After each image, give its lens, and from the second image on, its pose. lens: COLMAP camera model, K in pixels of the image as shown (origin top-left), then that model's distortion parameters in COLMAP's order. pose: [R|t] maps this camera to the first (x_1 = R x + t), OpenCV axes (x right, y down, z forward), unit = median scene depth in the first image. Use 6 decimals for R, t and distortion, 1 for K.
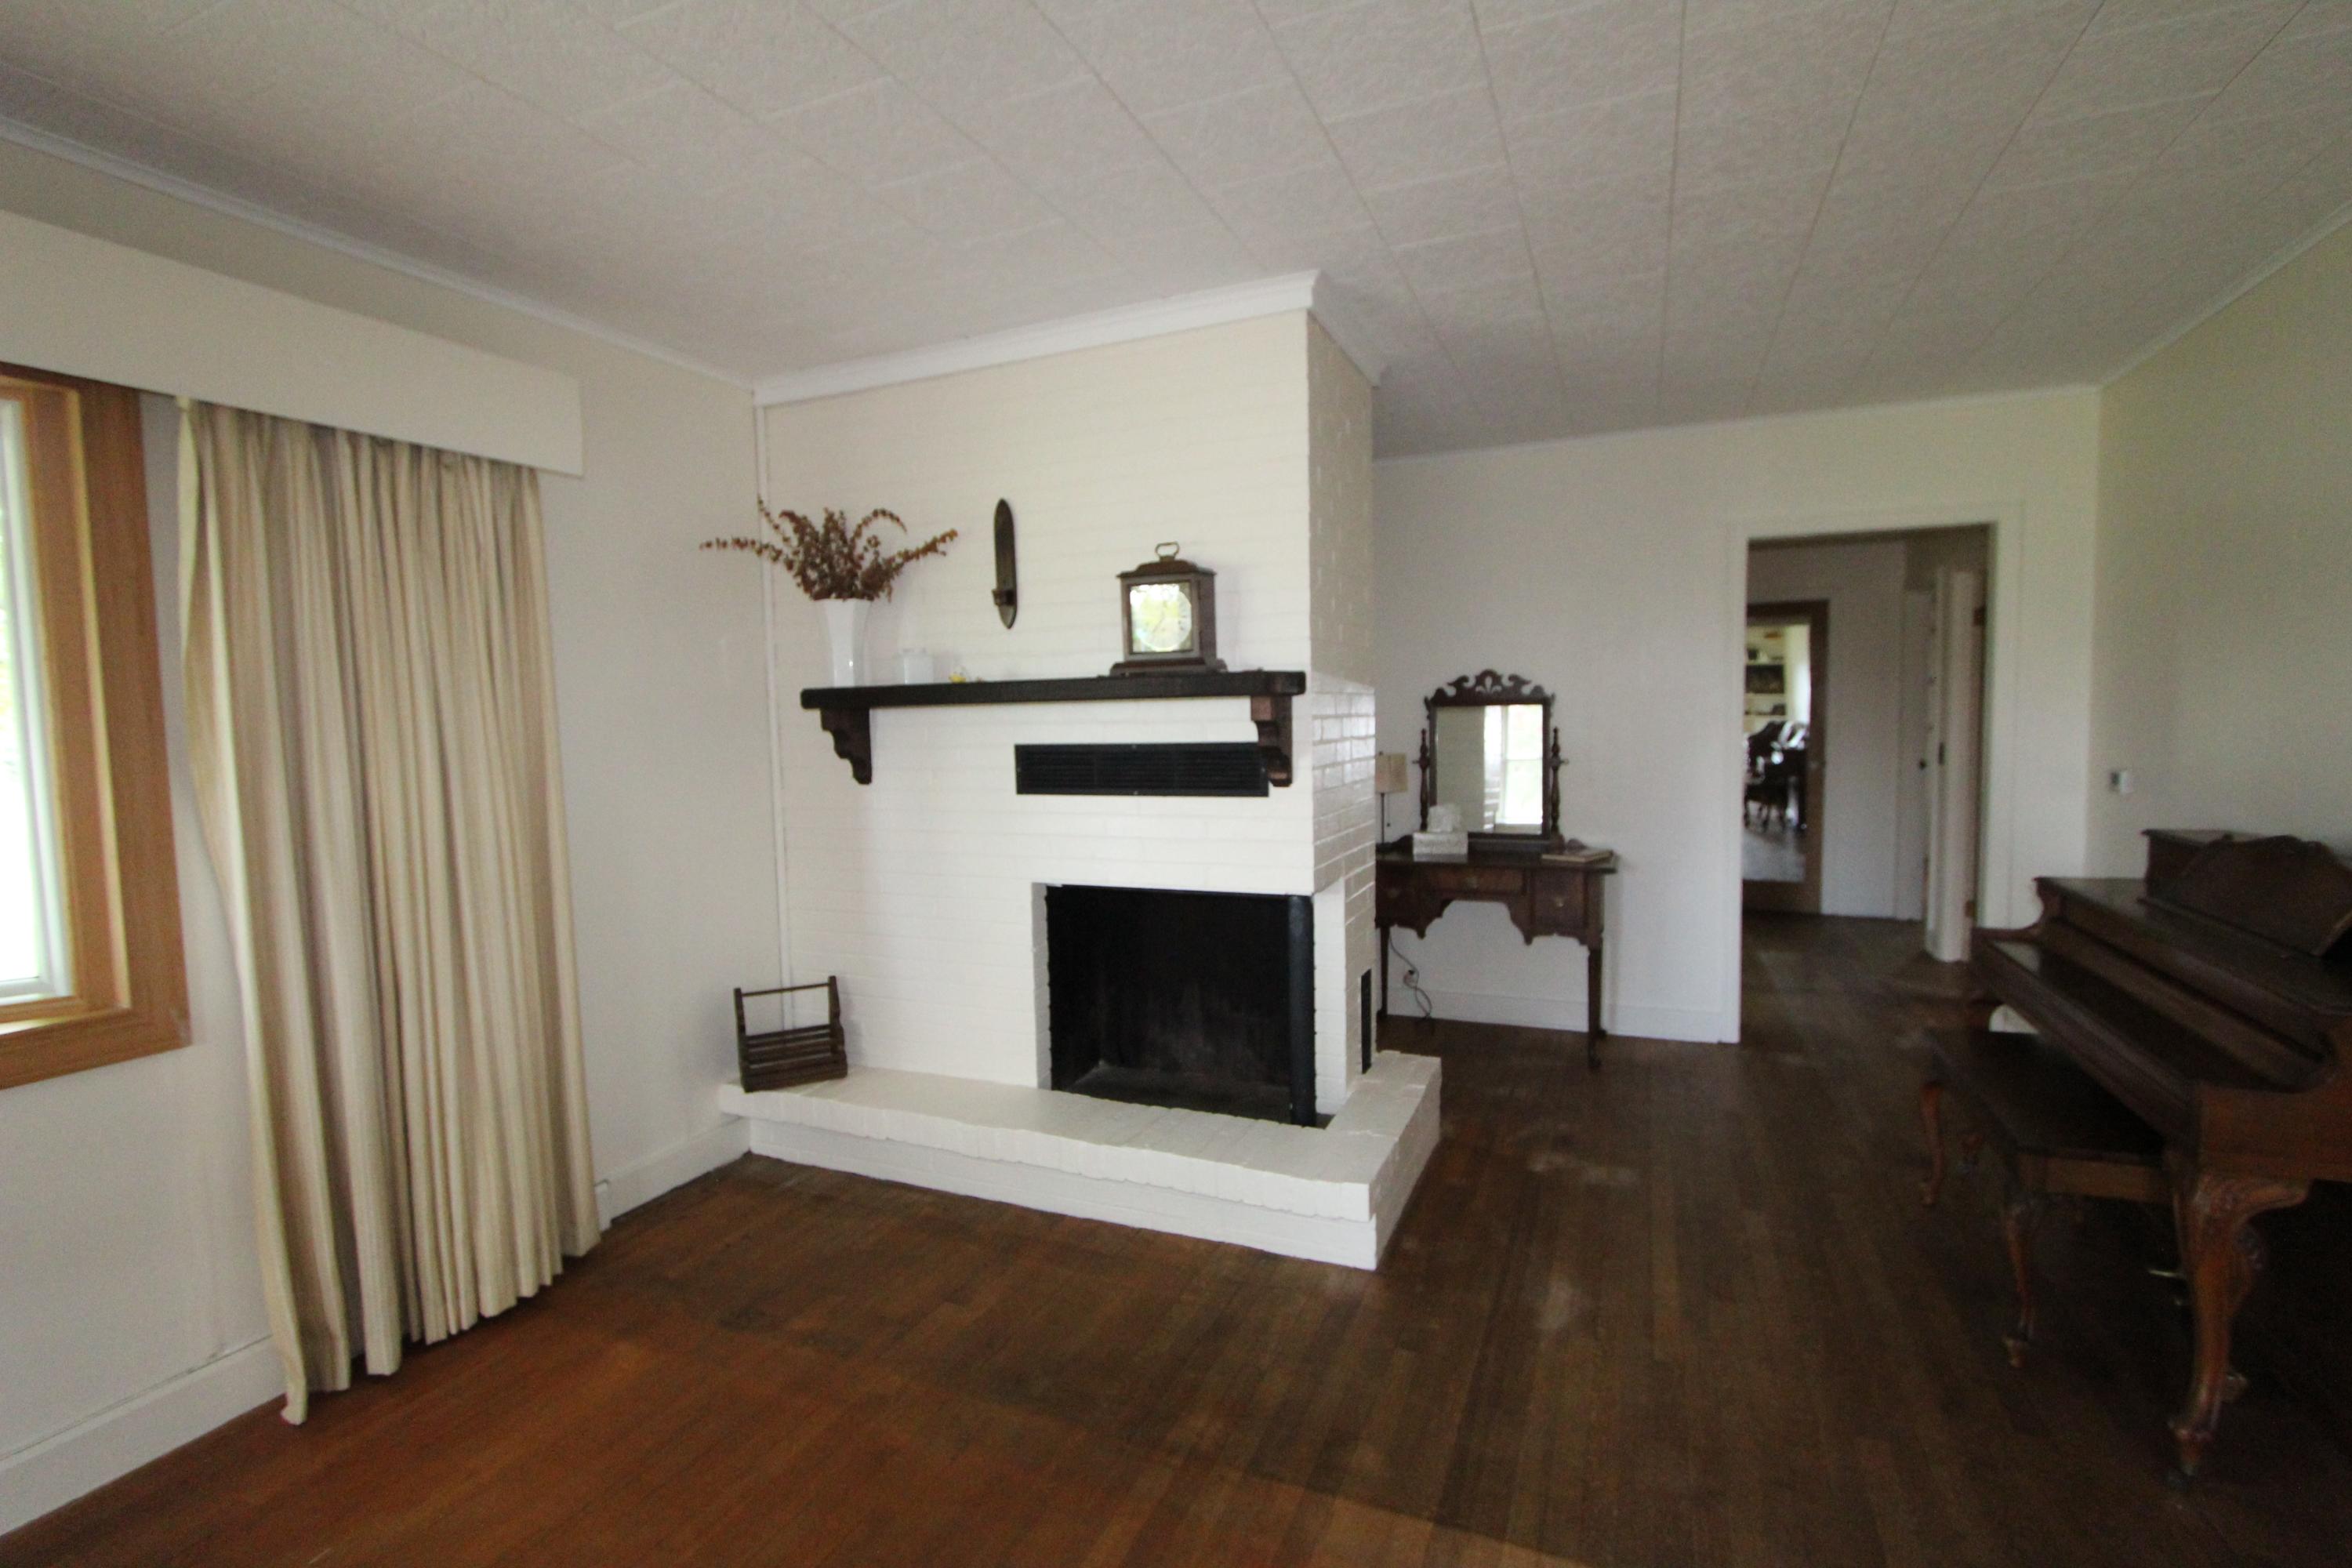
lens RADIAL K [[1092.6, 0, 1159.5], [0, 1092.6, 790.3], [0, 0, 1]] dist [-0.022566, 0.005078]
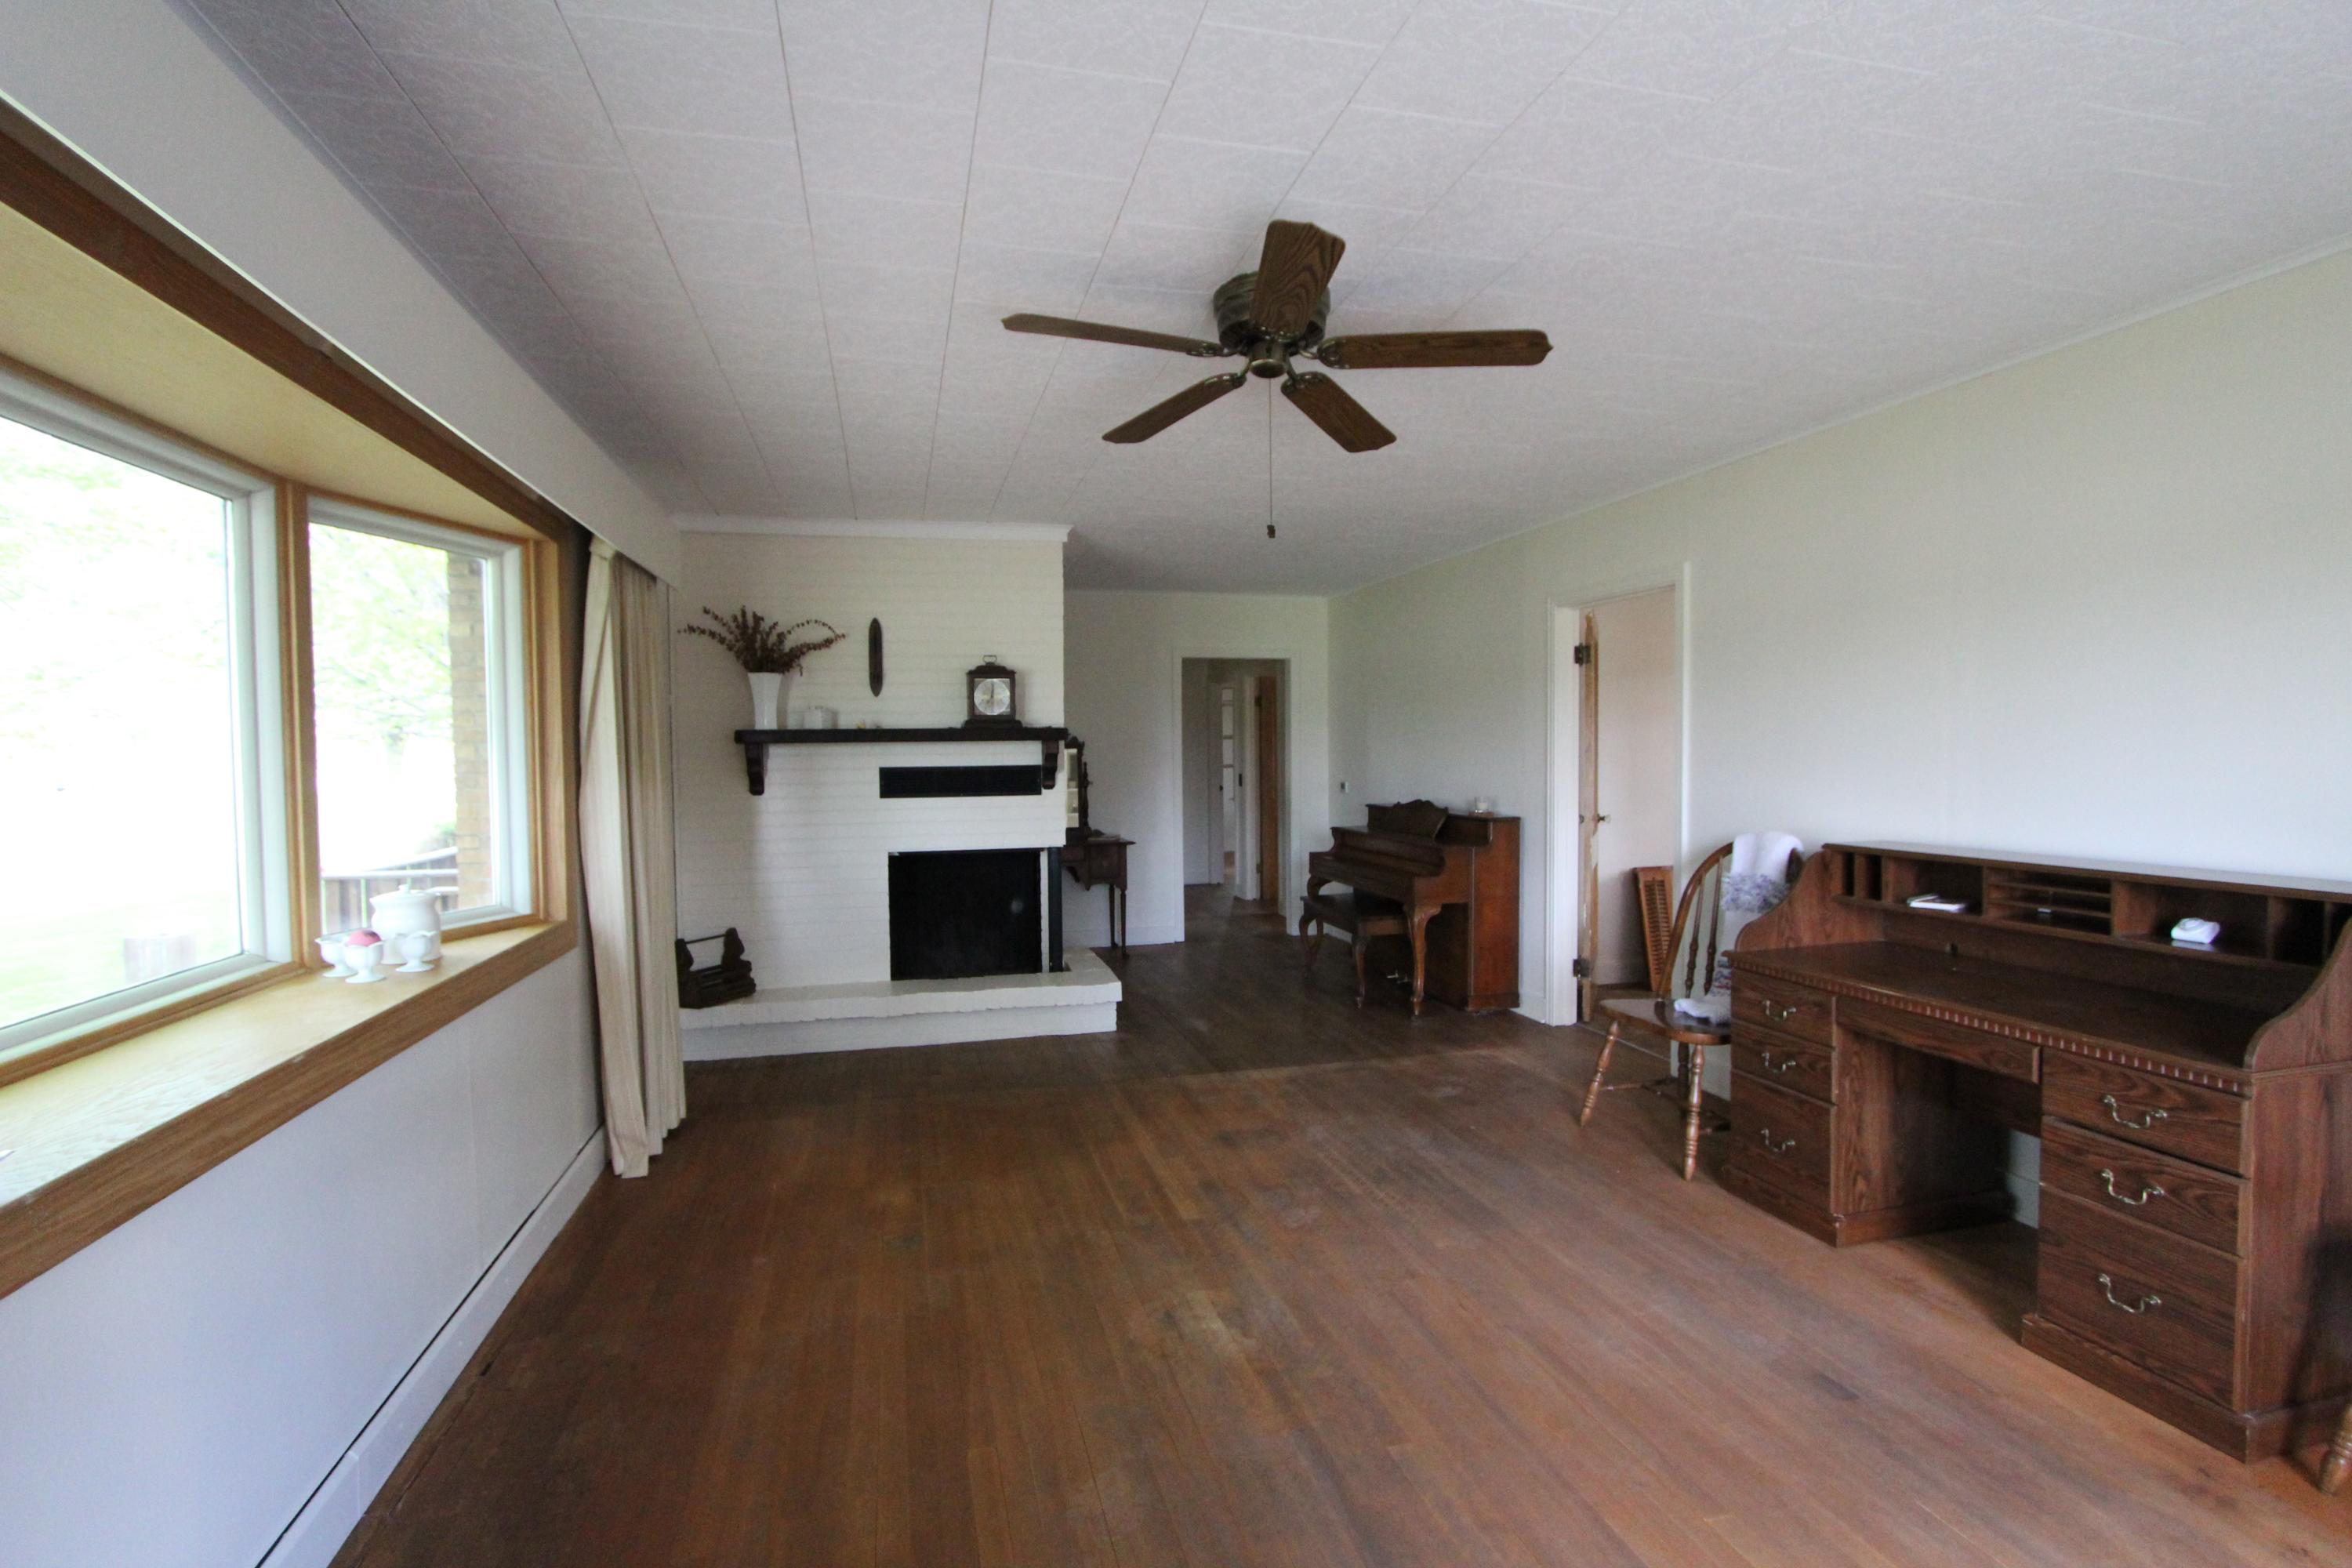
lens RADIAL K [[1092.6, 0, 1159.5], [0, 1092.6, 790.3], [0, 0, 1]] dist [-0.022566, 0.005078]
pose [[0.792236, -0.009537, 0.610141, -0.796203], [0.036089, 0.998860, -0.031246, 0.058297], [-0.609147, 0.046774, 0.791677, -0.540568]]
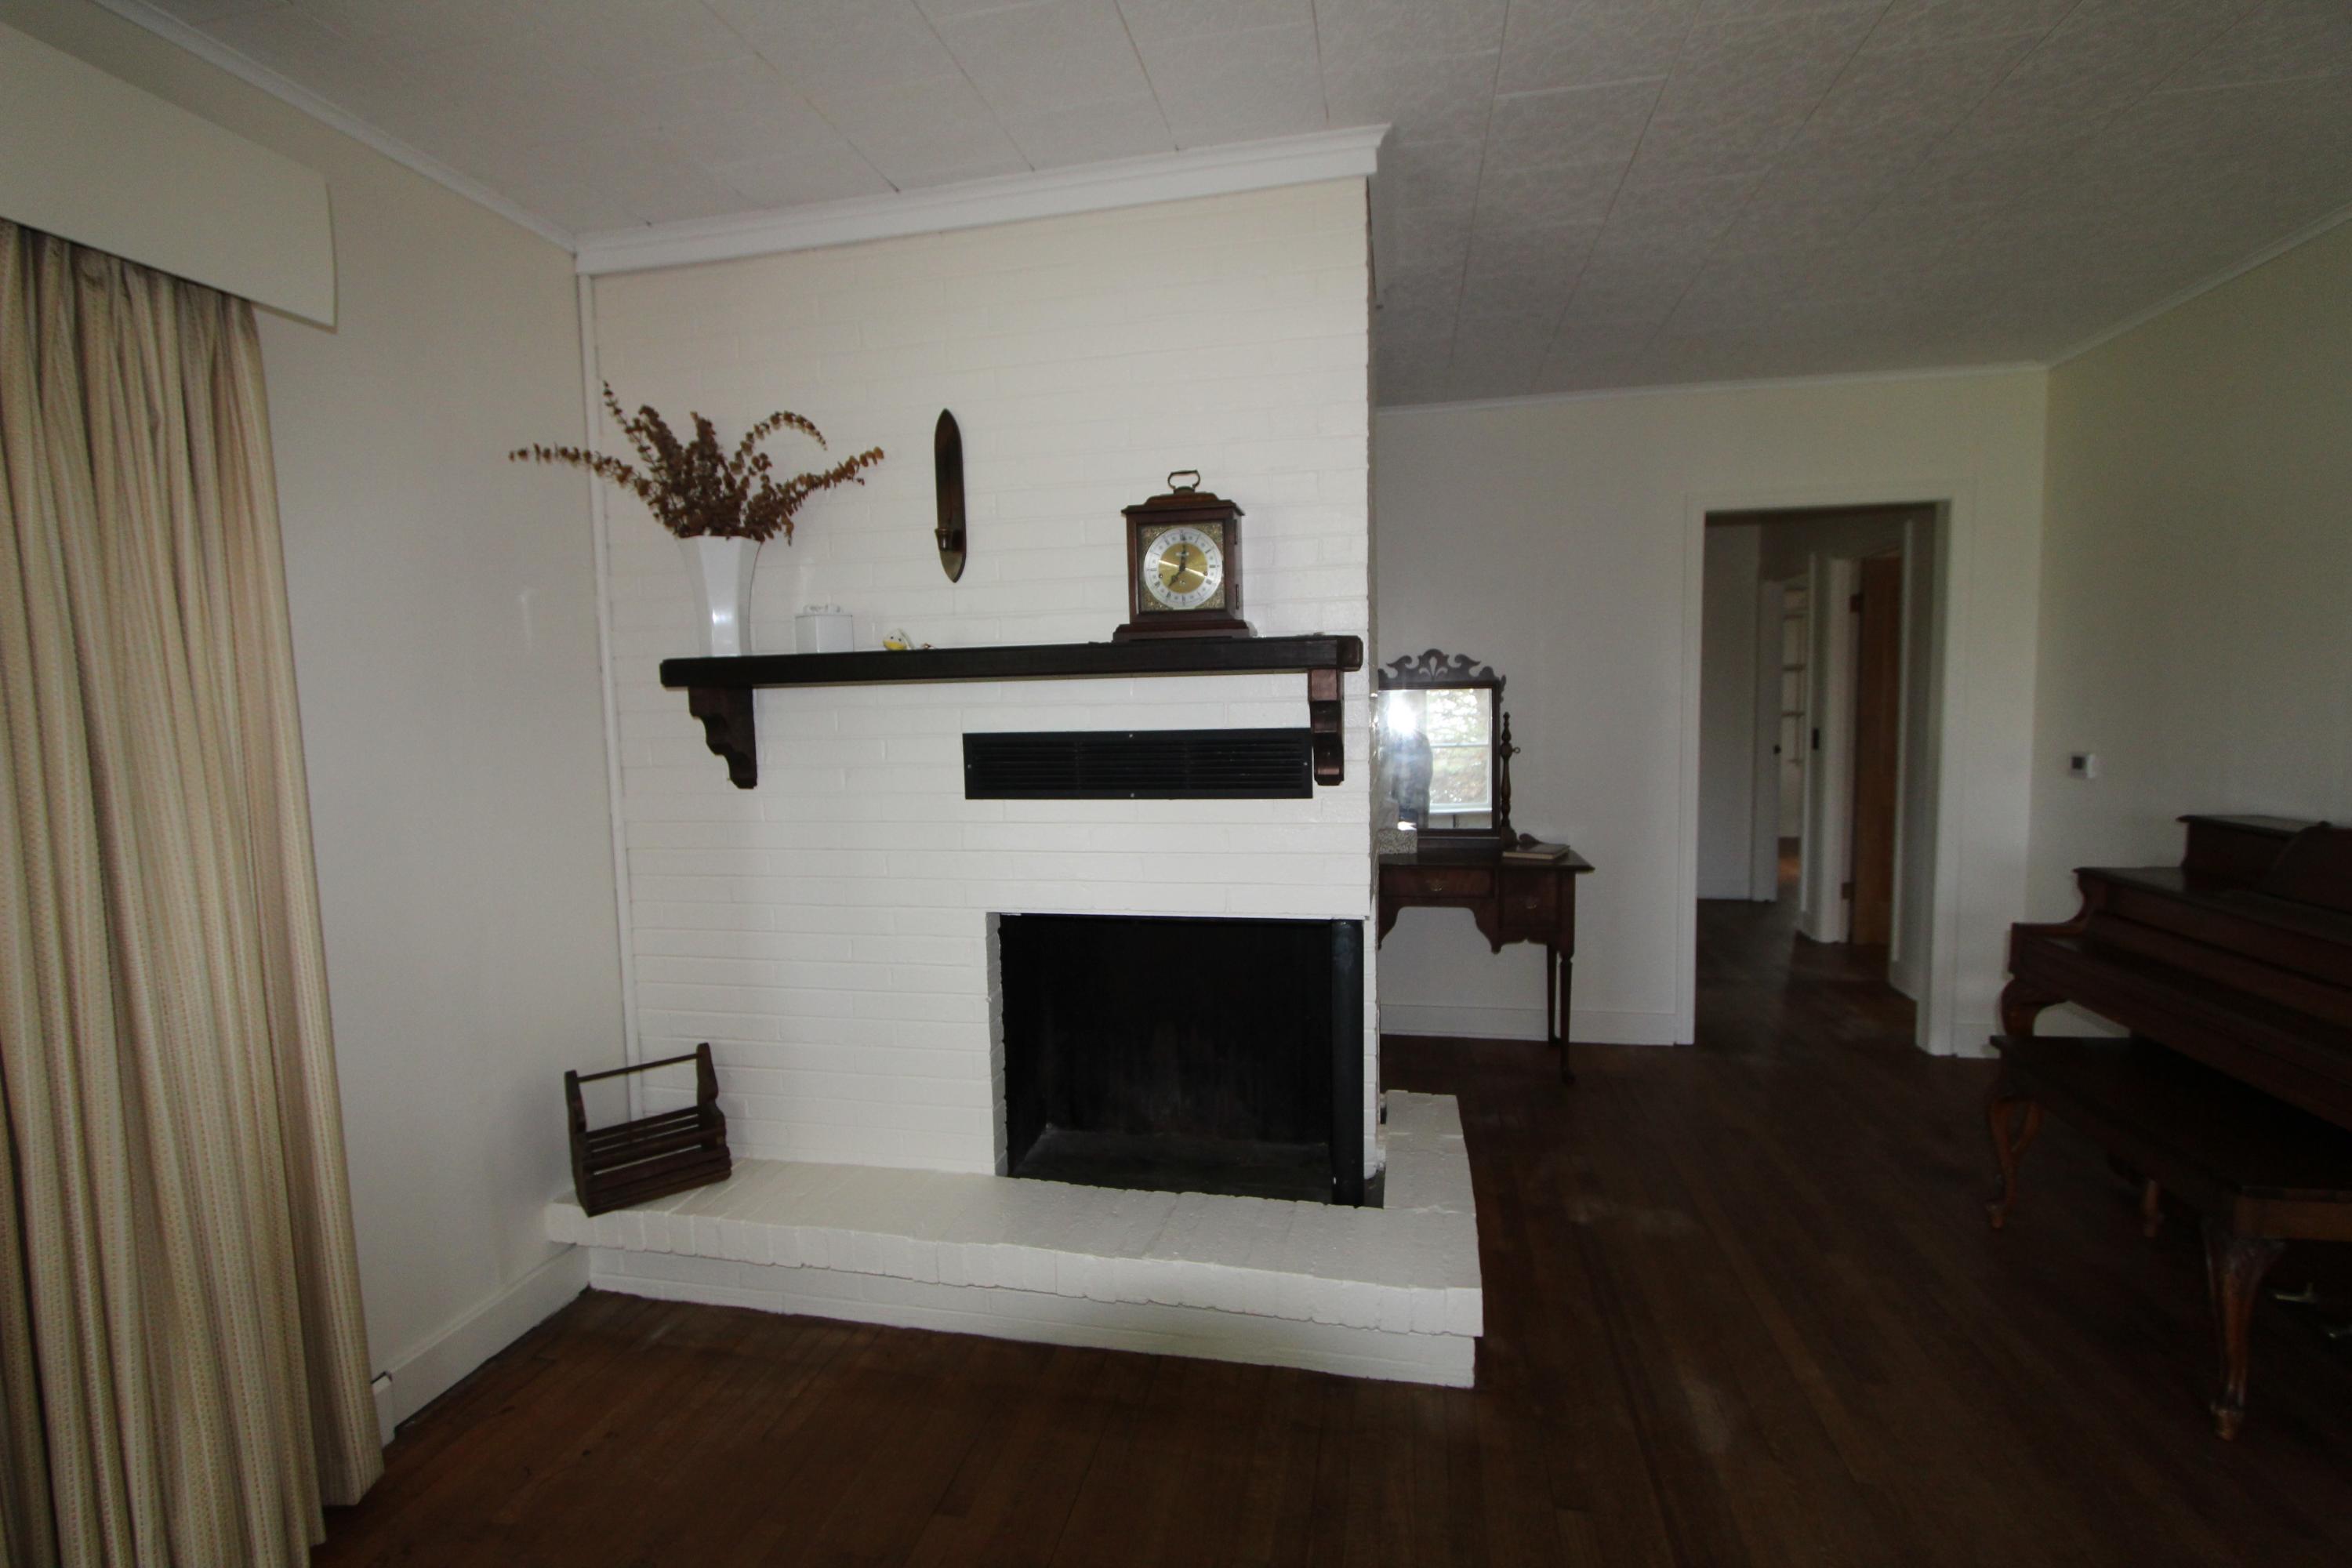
lens RADIAL K [[1092.6, 0, 1159.5], [0, 1092.6, 790.3], [0, 0, 1]] dist [-0.022566, 0.005078]
pose [[0.979889, -0.015881, 0.198911, -0.151063], [0.014127, 0.999848, 0.010233, -0.008291], [-0.199043, -0.007217, 0.979964, 0.223481]]
